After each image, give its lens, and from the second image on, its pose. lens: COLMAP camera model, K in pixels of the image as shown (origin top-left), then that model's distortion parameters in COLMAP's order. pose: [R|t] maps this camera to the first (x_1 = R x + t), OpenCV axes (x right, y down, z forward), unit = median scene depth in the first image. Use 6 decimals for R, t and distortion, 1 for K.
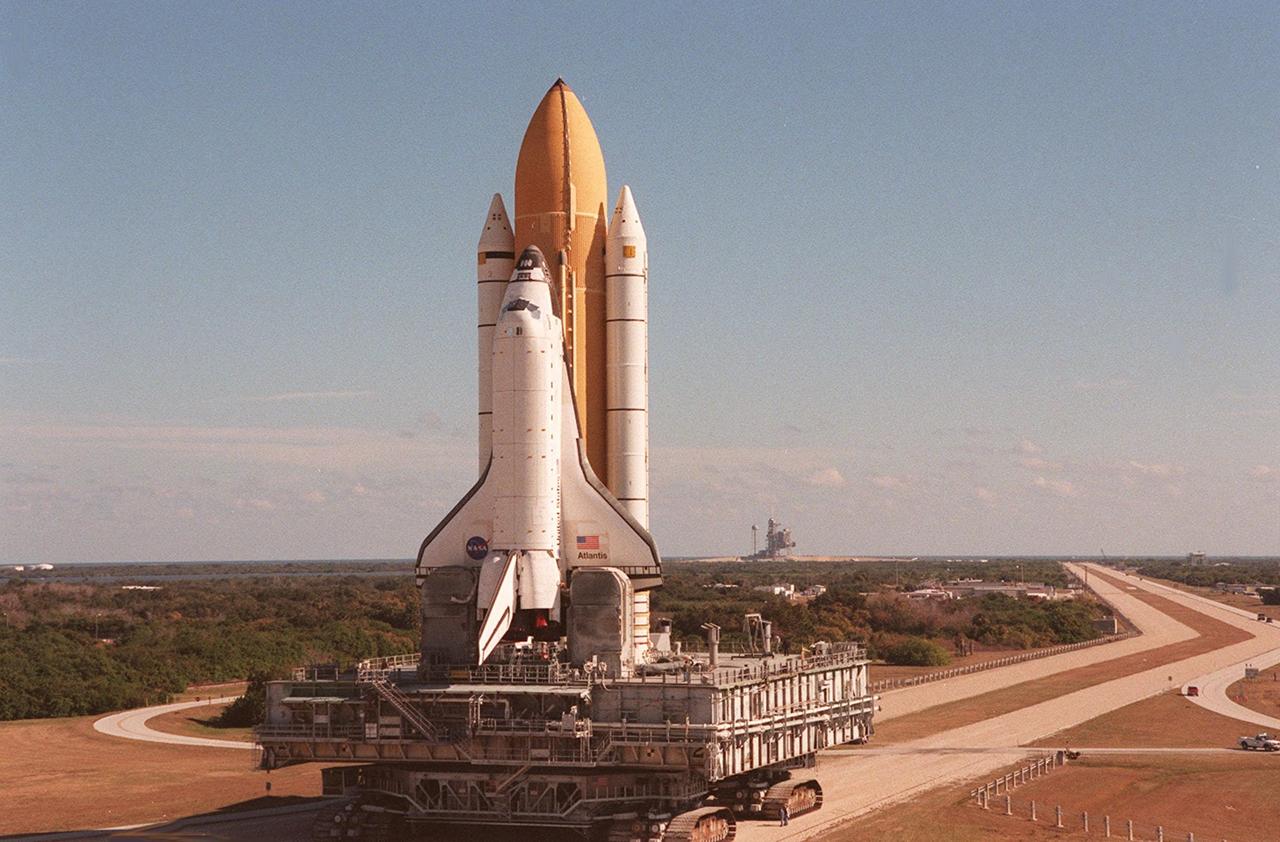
lens RADIAL K [[2416.4, 0, 640.0], [0, 2416.4, 421.0], [0, 0, 1]] dist [0.367770, -0.006735]
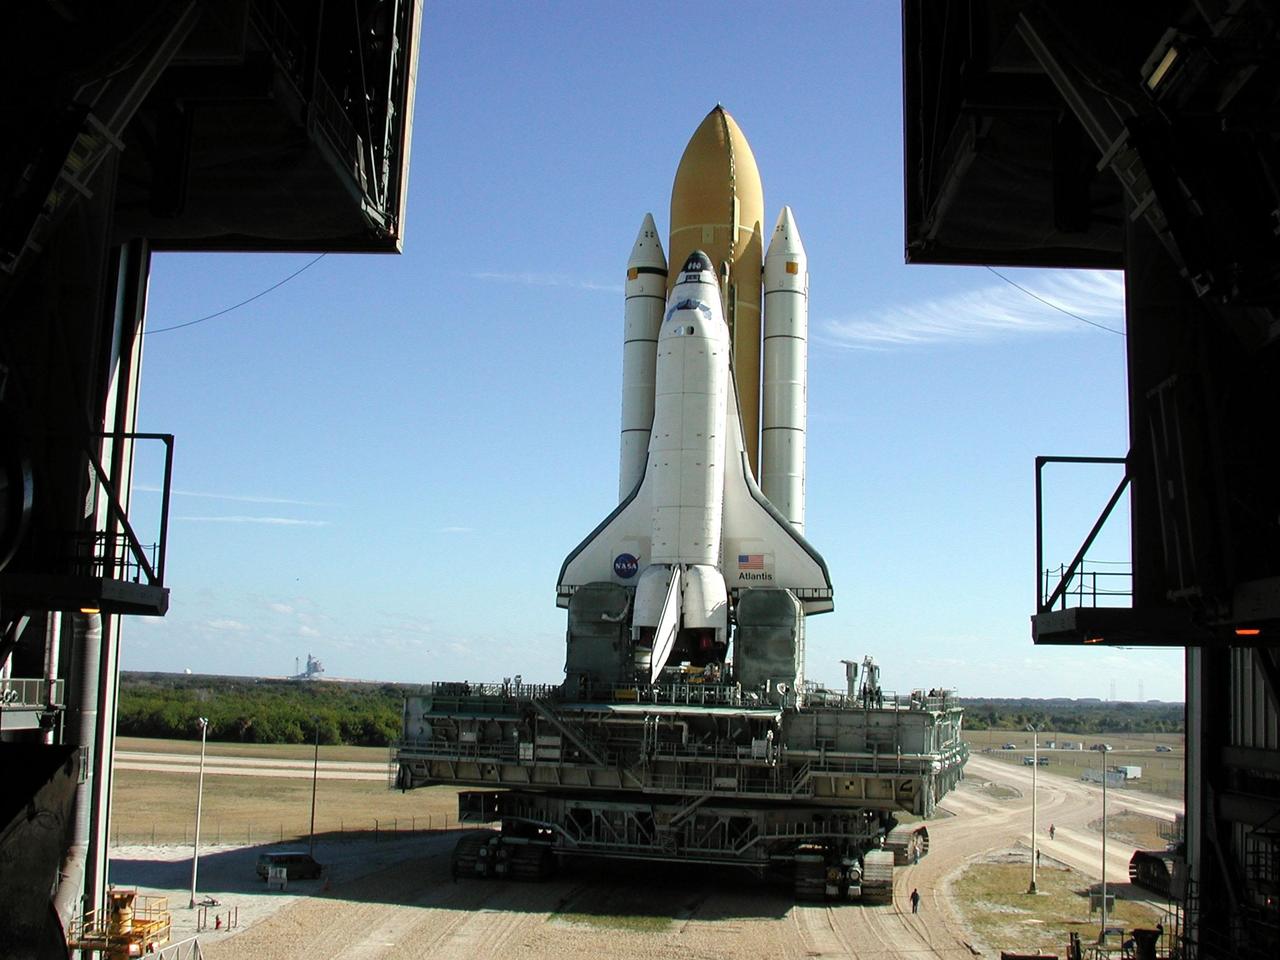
lens RADIAL K [[1500.6, 0, 640.0], [0, 1500.6, 480.0], [0, 0, 1]] dist [-0.155600, -0.030223]
pose [[0.994749, 0.049875, 0.089375, -0.120066], [-0.042159, 0.995383, -0.086226, 0.072040], [-0.093263, 0.082005, 0.992259, 0.439478]]
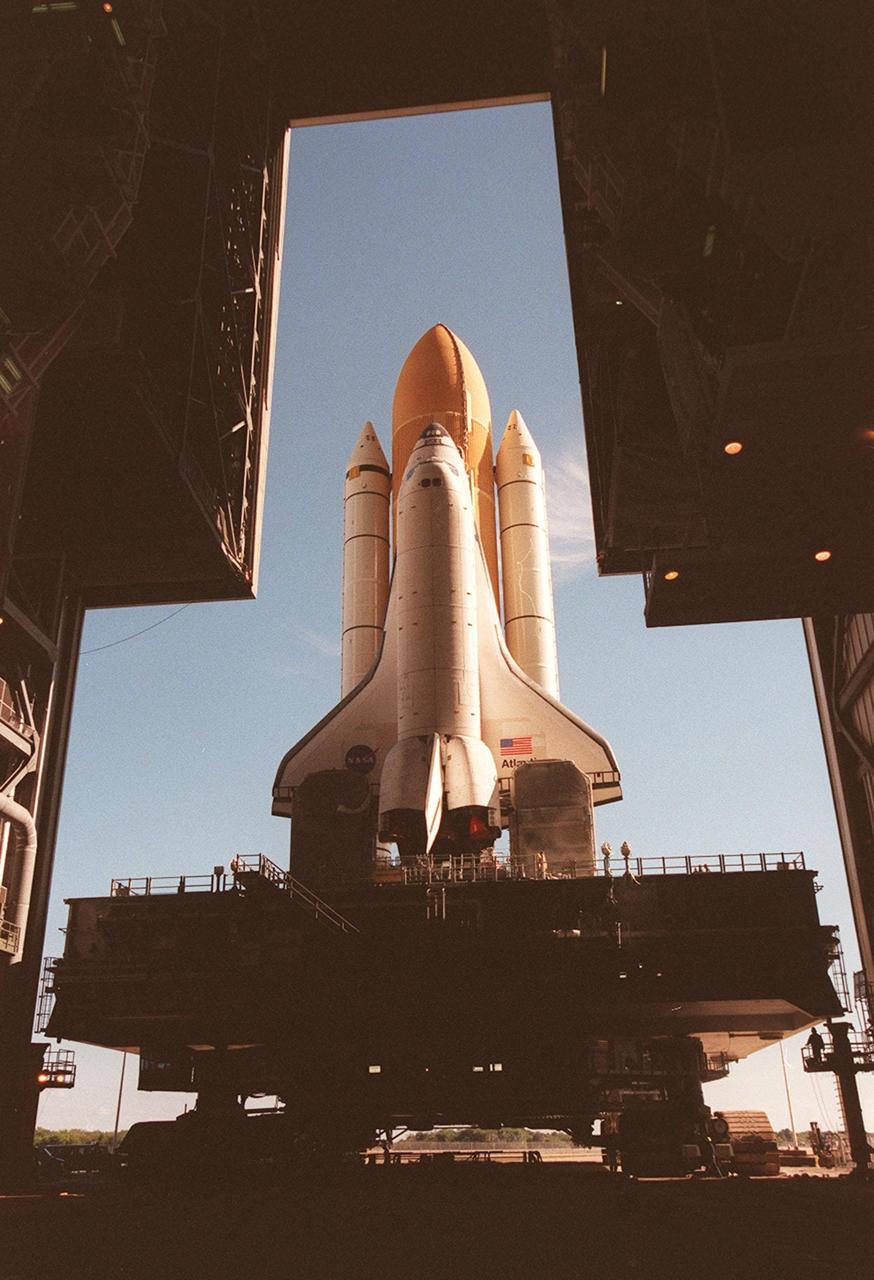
lens RADIAL K [[1101.8, 0, 437.0], [0, 1101.8, 640.0], [0, 0, 1]] dist [-0.004938, -0.001124]
pose [[0.966167, 0.097054, 0.238959, -0.136241], [0.000026, 0.926461, -0.376390, 0.154665], [-0.257916, 0.363662, 0.895114, 0.696632]]
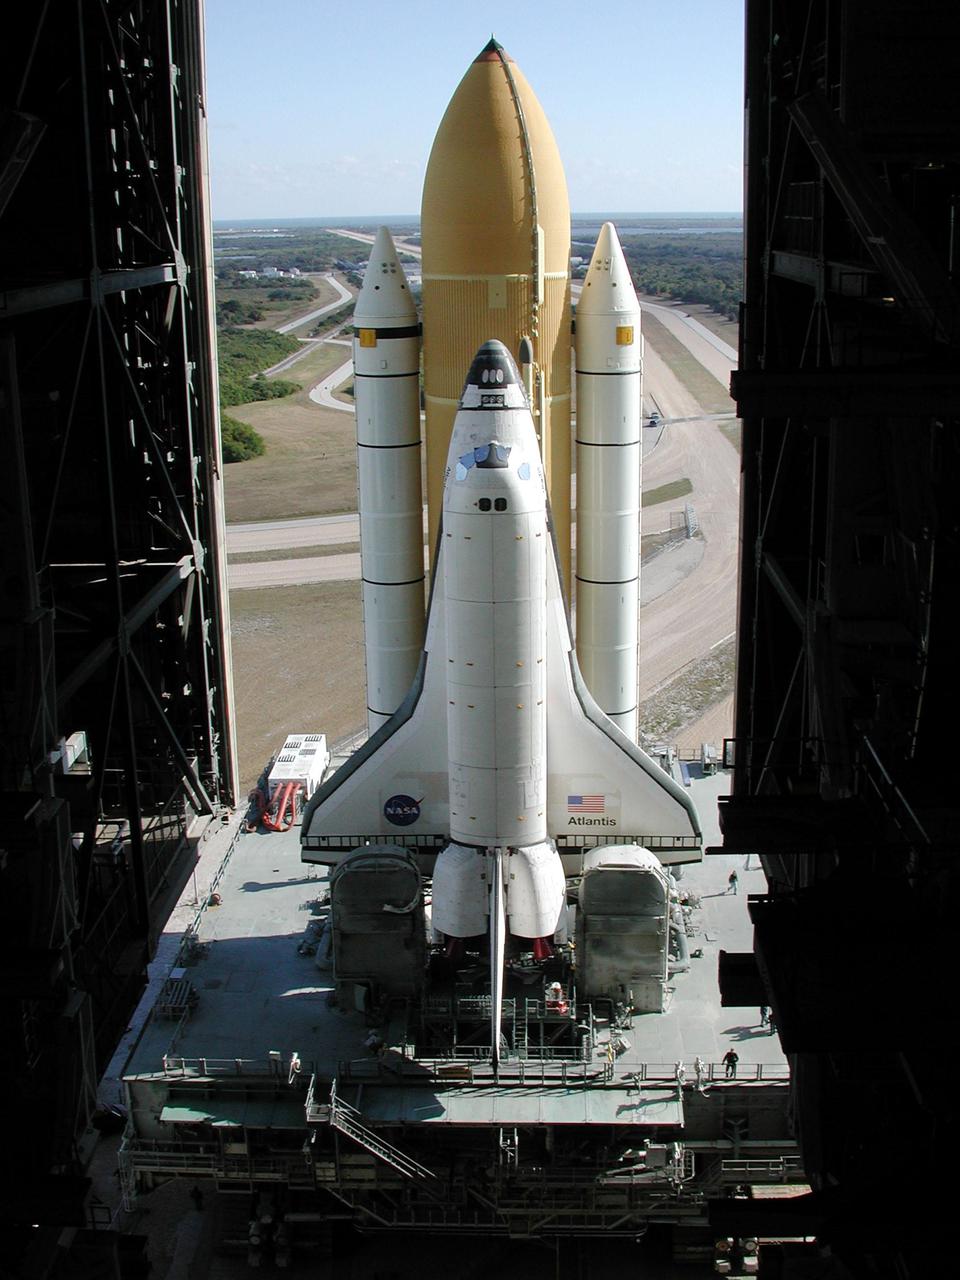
lens RADIAL K [[1500.6, 0, 480.0], [0, 1500.6, 640.0], [0, 0, 1]] dist [-0.155600, -0.030223]
pose [[0.950509, -0.096647, 0.295282, -0.168036], [-0.006154, 0.944346, 0.328898, -0.127584], [-0.310635, -0.314438, 0.897014, 0.675929]]
